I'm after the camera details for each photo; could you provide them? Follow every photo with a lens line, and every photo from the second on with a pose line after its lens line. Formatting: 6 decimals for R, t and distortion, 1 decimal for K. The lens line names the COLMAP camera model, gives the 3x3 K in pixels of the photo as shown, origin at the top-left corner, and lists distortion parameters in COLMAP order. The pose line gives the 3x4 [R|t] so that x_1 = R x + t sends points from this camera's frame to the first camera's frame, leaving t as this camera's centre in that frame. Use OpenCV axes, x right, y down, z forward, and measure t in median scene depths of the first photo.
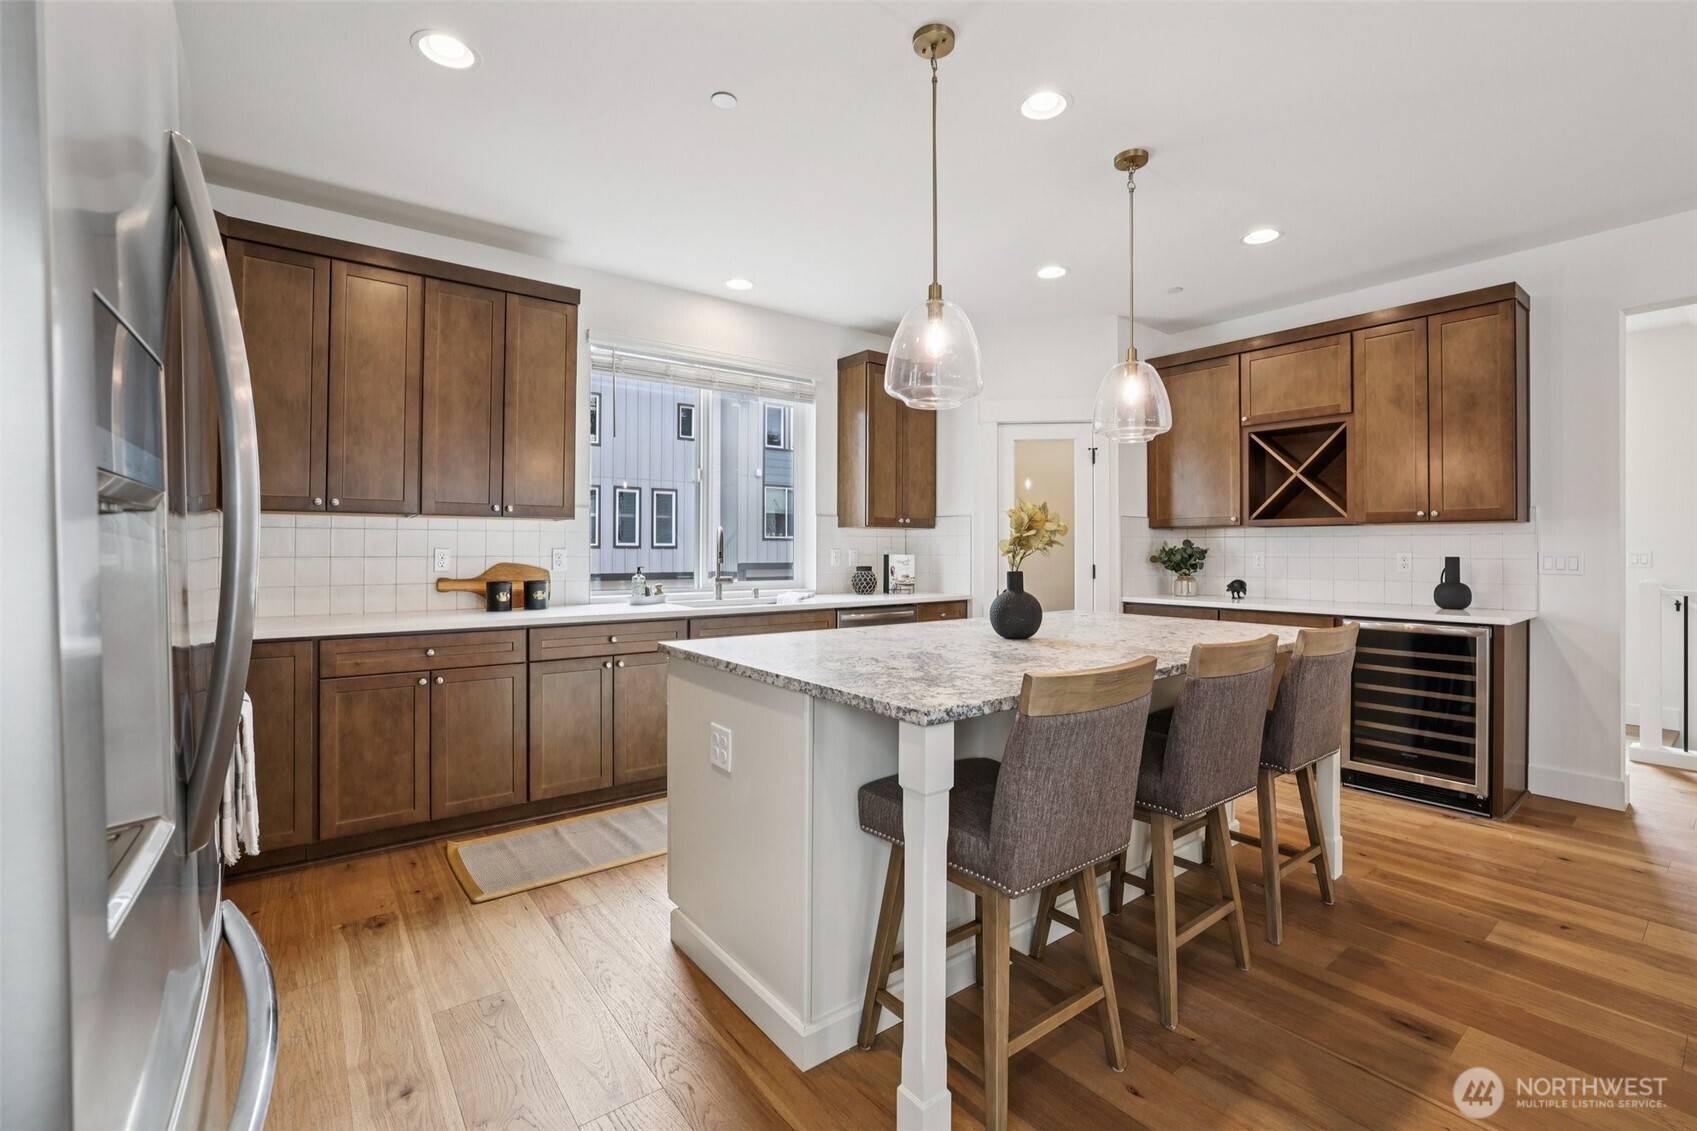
lens RADIAL K [[730.0, 0, 843.4], [0, 730.0, 563.0], [0, 0, 1]] dist [-0.021137, 0.001341]
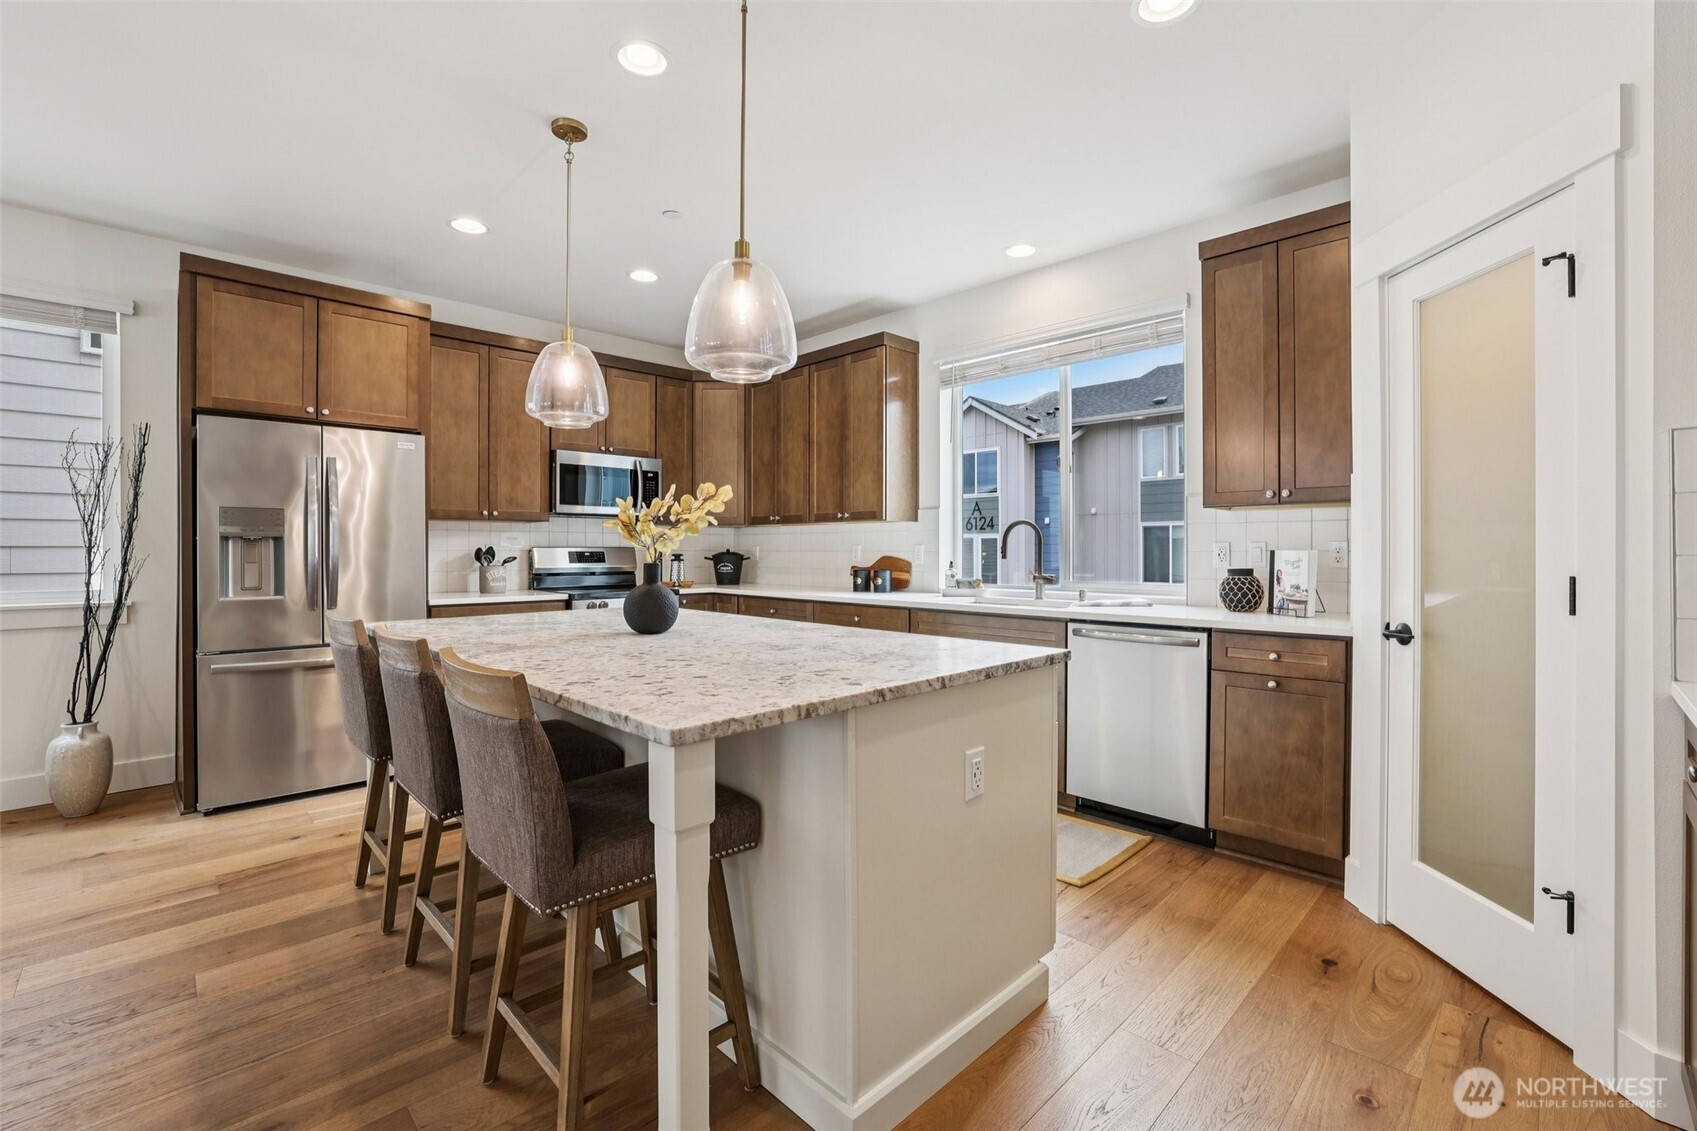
lens RADIAL K [[730.0, 0, 844.7], [0, 730.0, 548.8], [0, 0, 1]] dist [-0.021137, 0.001341]
pose [[0.140320, 0.005767, -0.990089, 0.694275], [-0.008129, 0.999956, 0.004672, -0.014506], [0.990073, 0.007393, 0.140361, 0.632991]]
